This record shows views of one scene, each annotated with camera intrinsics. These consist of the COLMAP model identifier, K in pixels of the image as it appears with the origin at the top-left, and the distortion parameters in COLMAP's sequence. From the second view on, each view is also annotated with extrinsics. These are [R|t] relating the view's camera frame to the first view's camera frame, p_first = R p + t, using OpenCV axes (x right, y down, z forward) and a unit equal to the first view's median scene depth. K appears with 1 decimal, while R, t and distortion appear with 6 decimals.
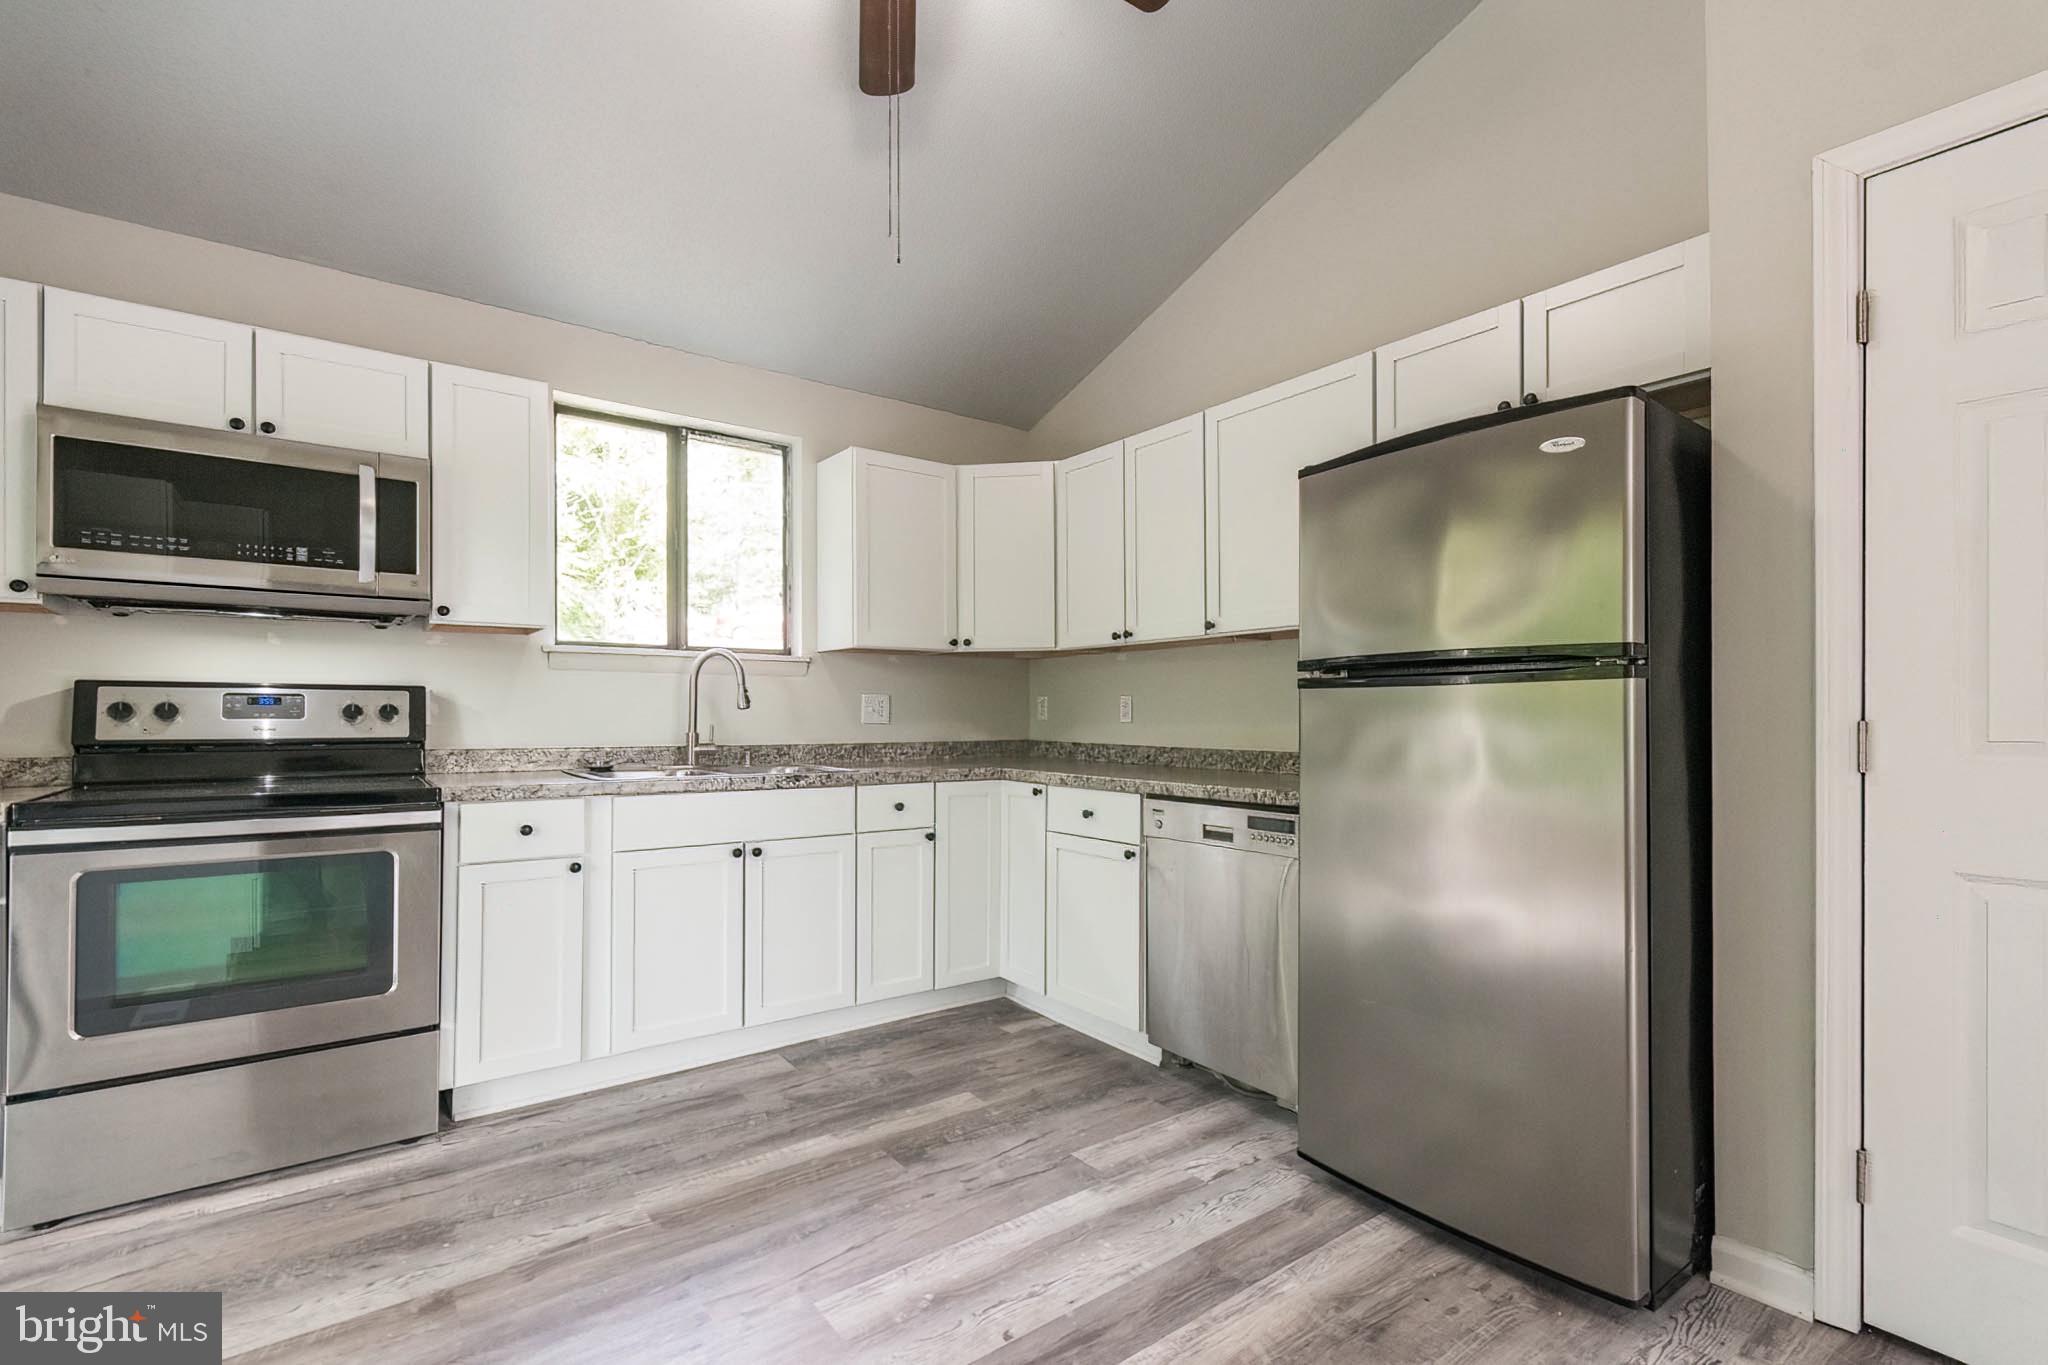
lens RADIAL K [[904.2, 0, 990.7], [0, 904.2, 709.0], [0, 0, 1]] dist [0.001504, 0.000272]
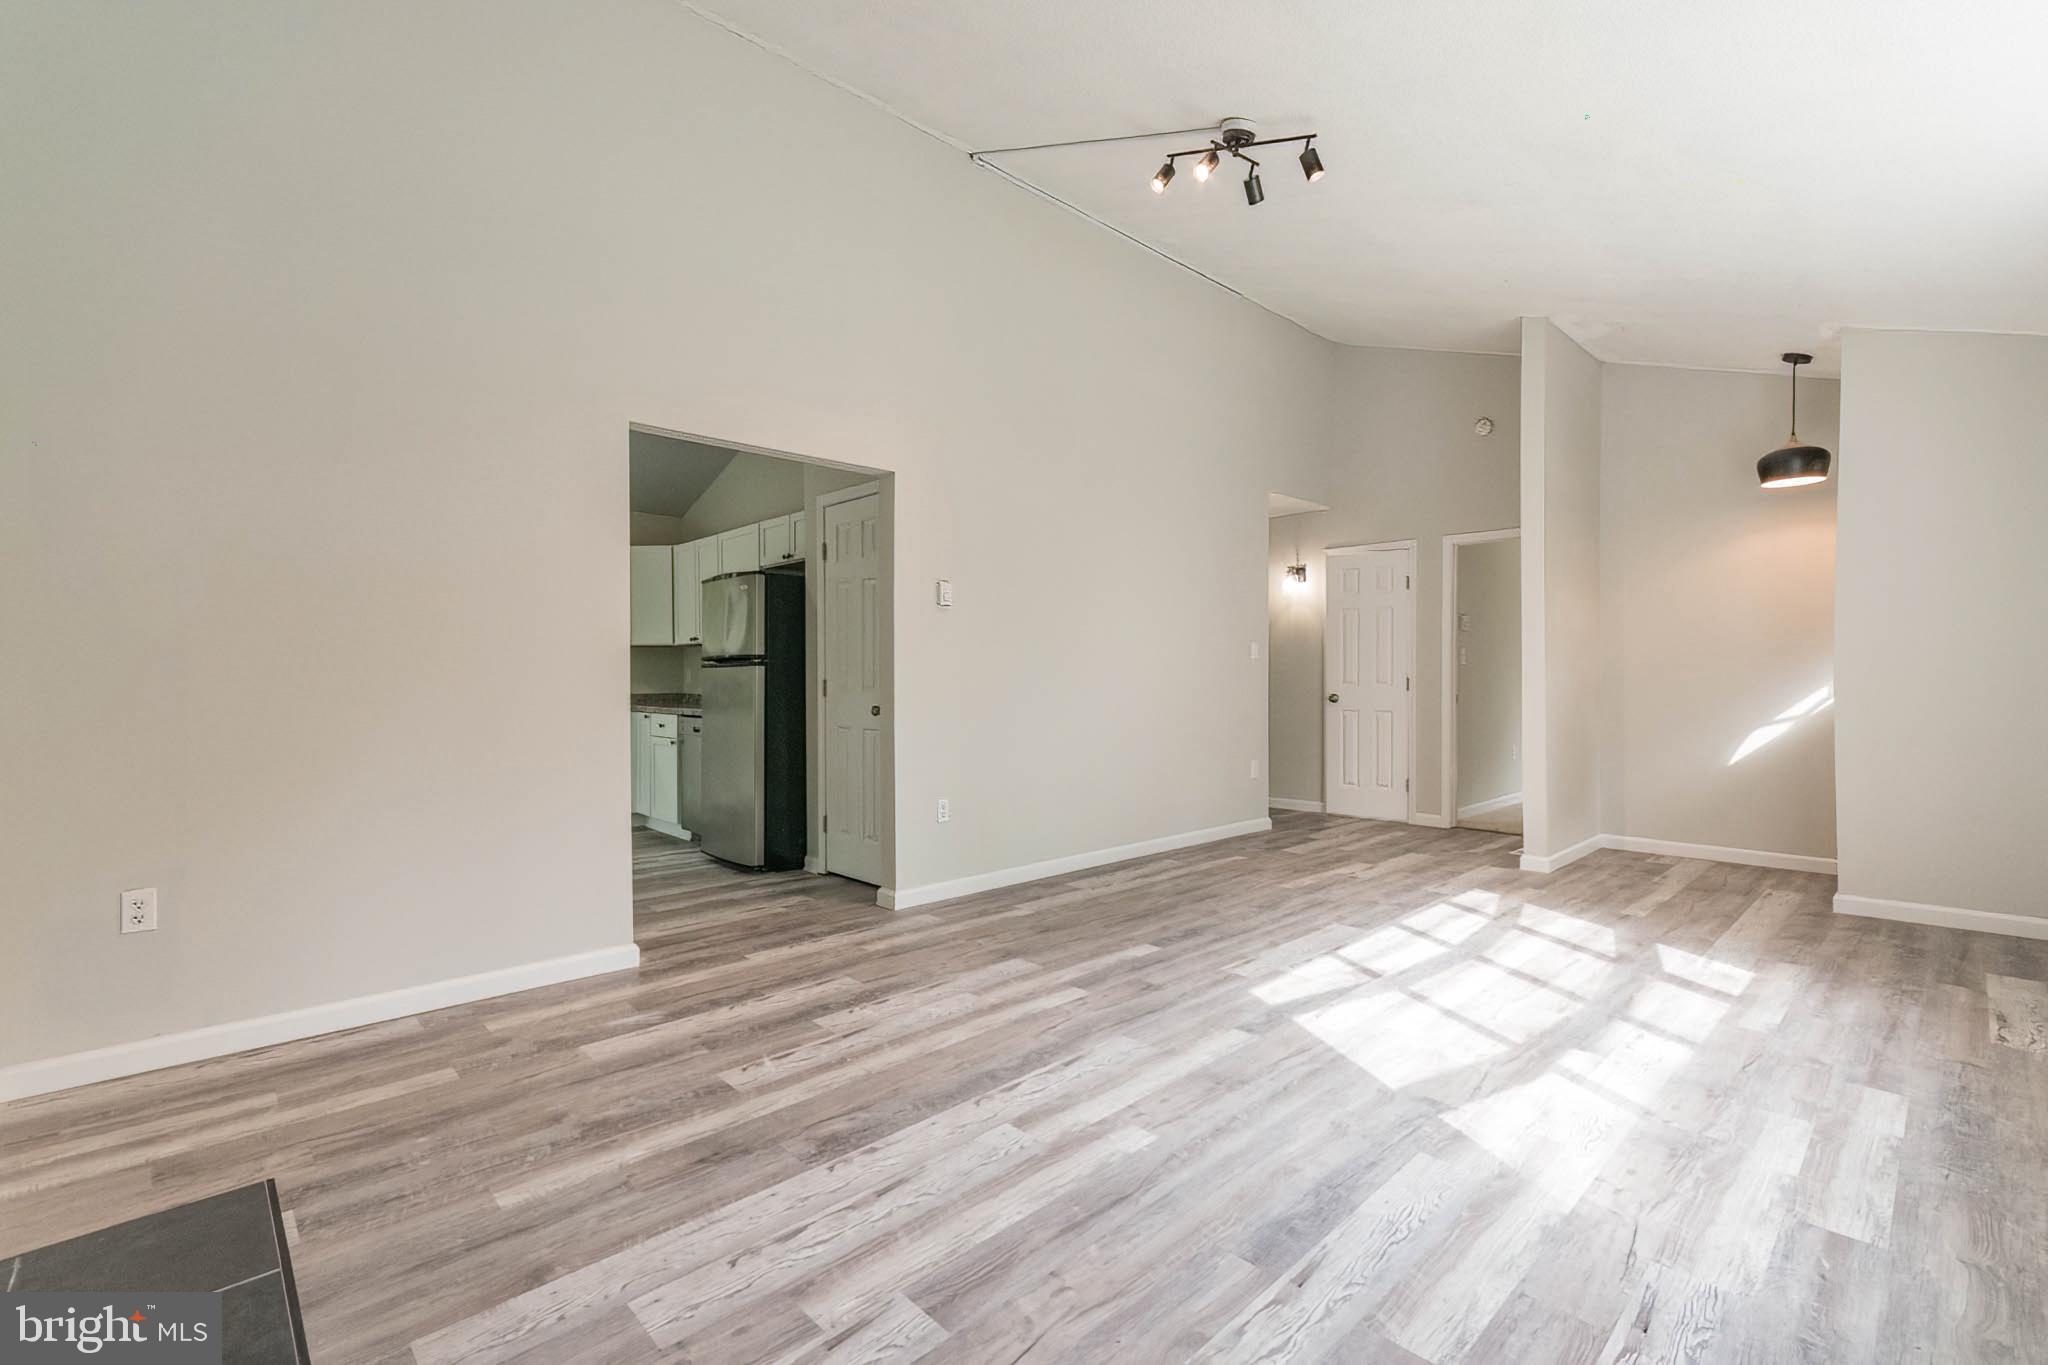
lens RADIAL K [[897.8, 0, 1026.4], [0, 897.8, 703.0], [0, 0, 1]] dist [0.001855, 0.000244]
pose [[0.993573, -0.004248, 0.113114, 0.798465], [0.000735, 0.999517, 0.031076, -0.002329], [-0.113192, -0.030793, 0.993096, -1.319960]]
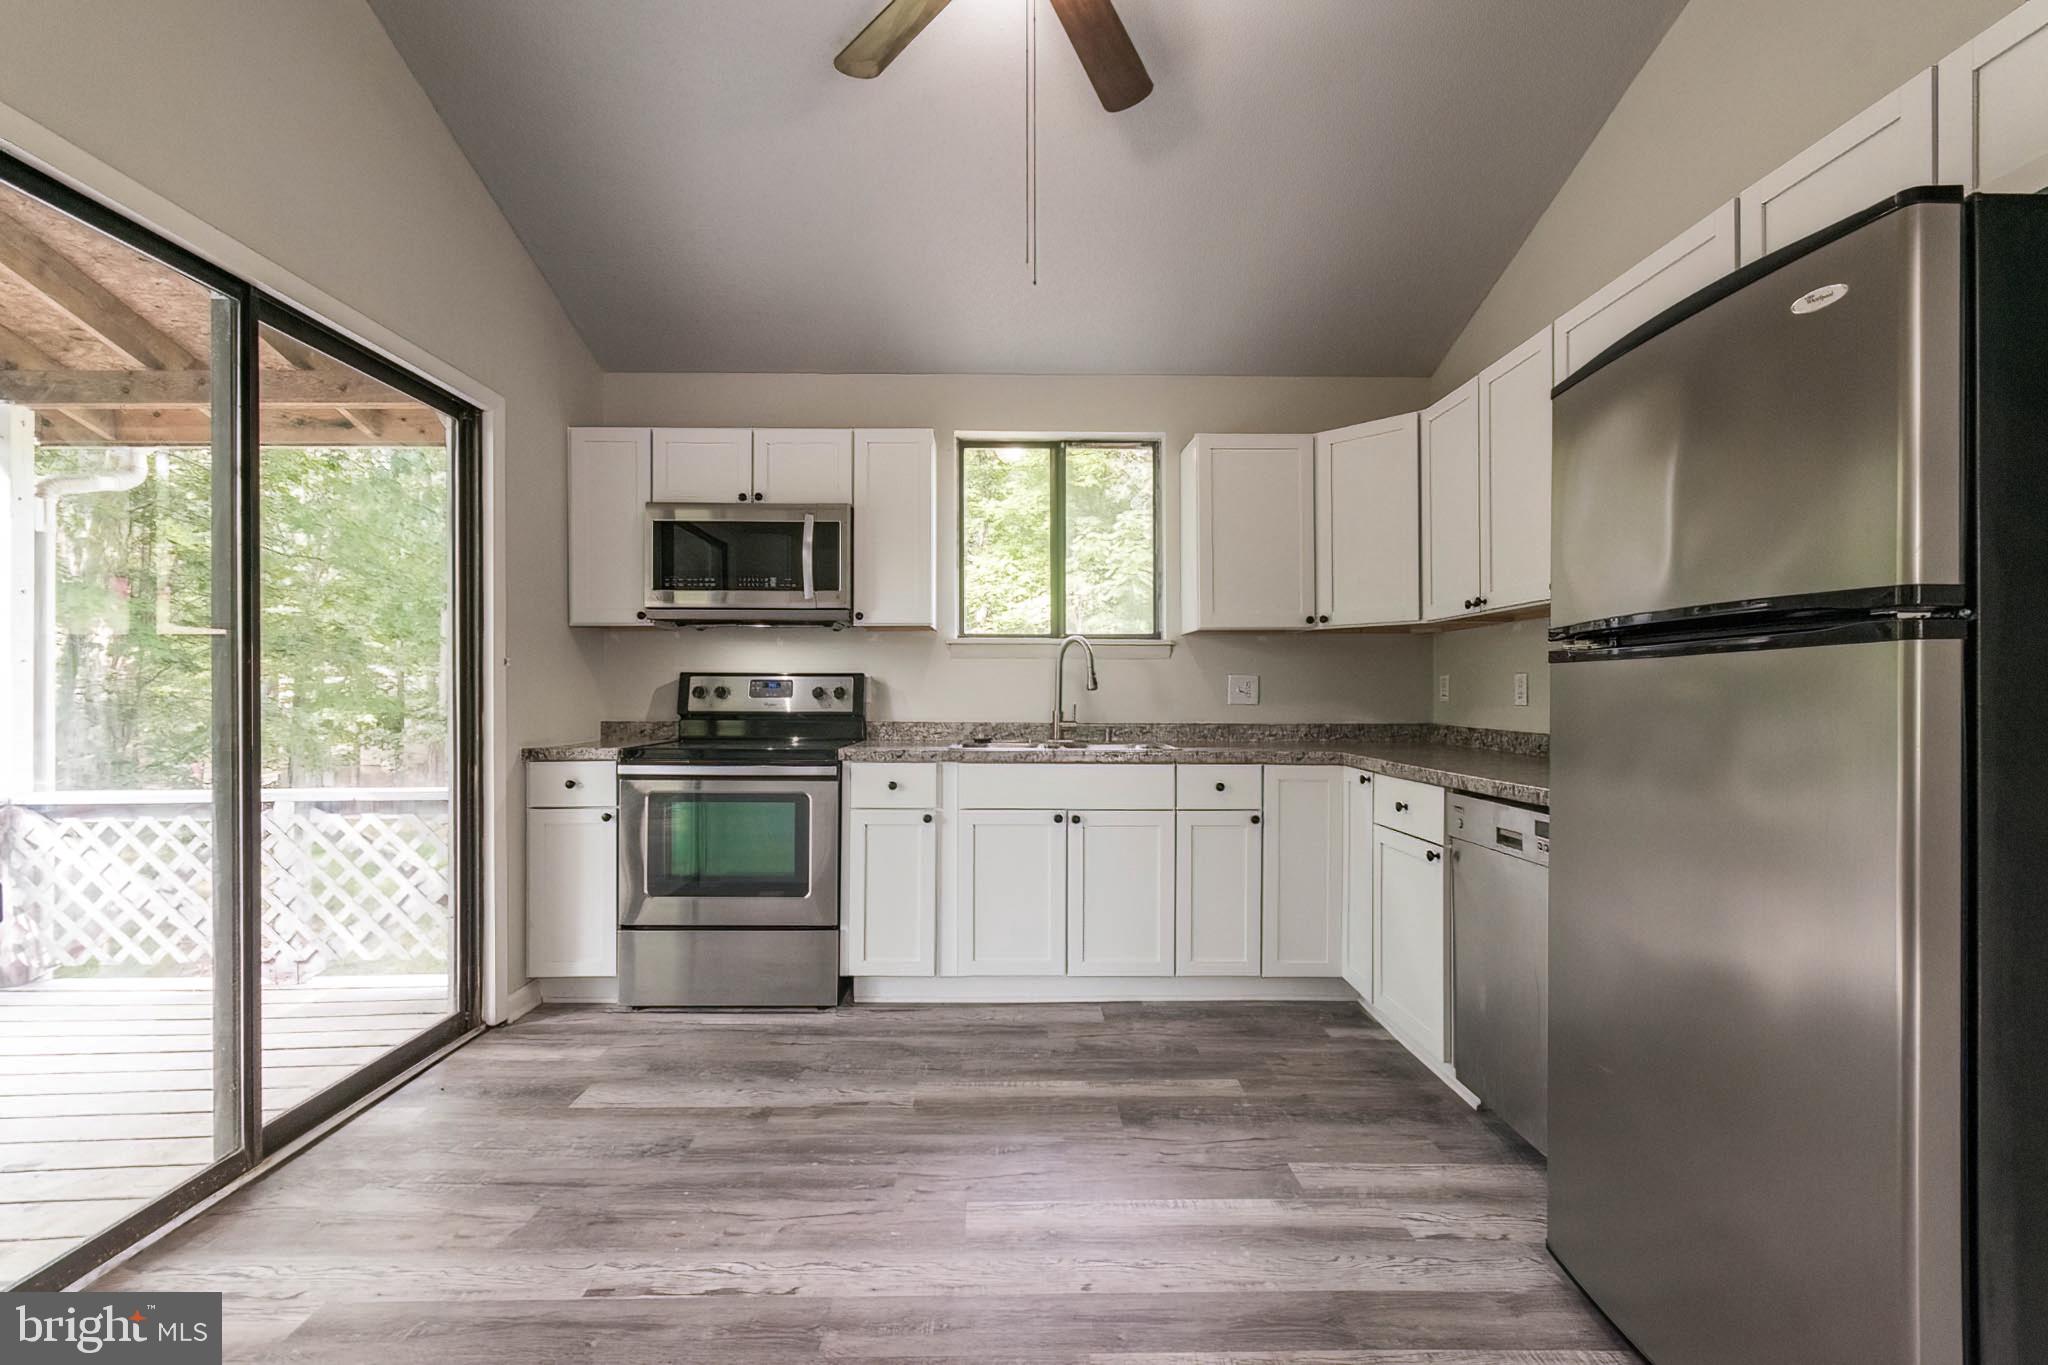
lens RADIAL K [[903.4, 0, 1021.6], [0, 903.4, 688.6], [0, 0, 1]] dist [-0.000853, -0.000225]
pose [[0.810895, -0.002912, -0.585184, 0.360234], [0.002339, 0.999996, -0.001734, 0.000087], [0.585187, 0.000037, 0.810899, 0.067743]]
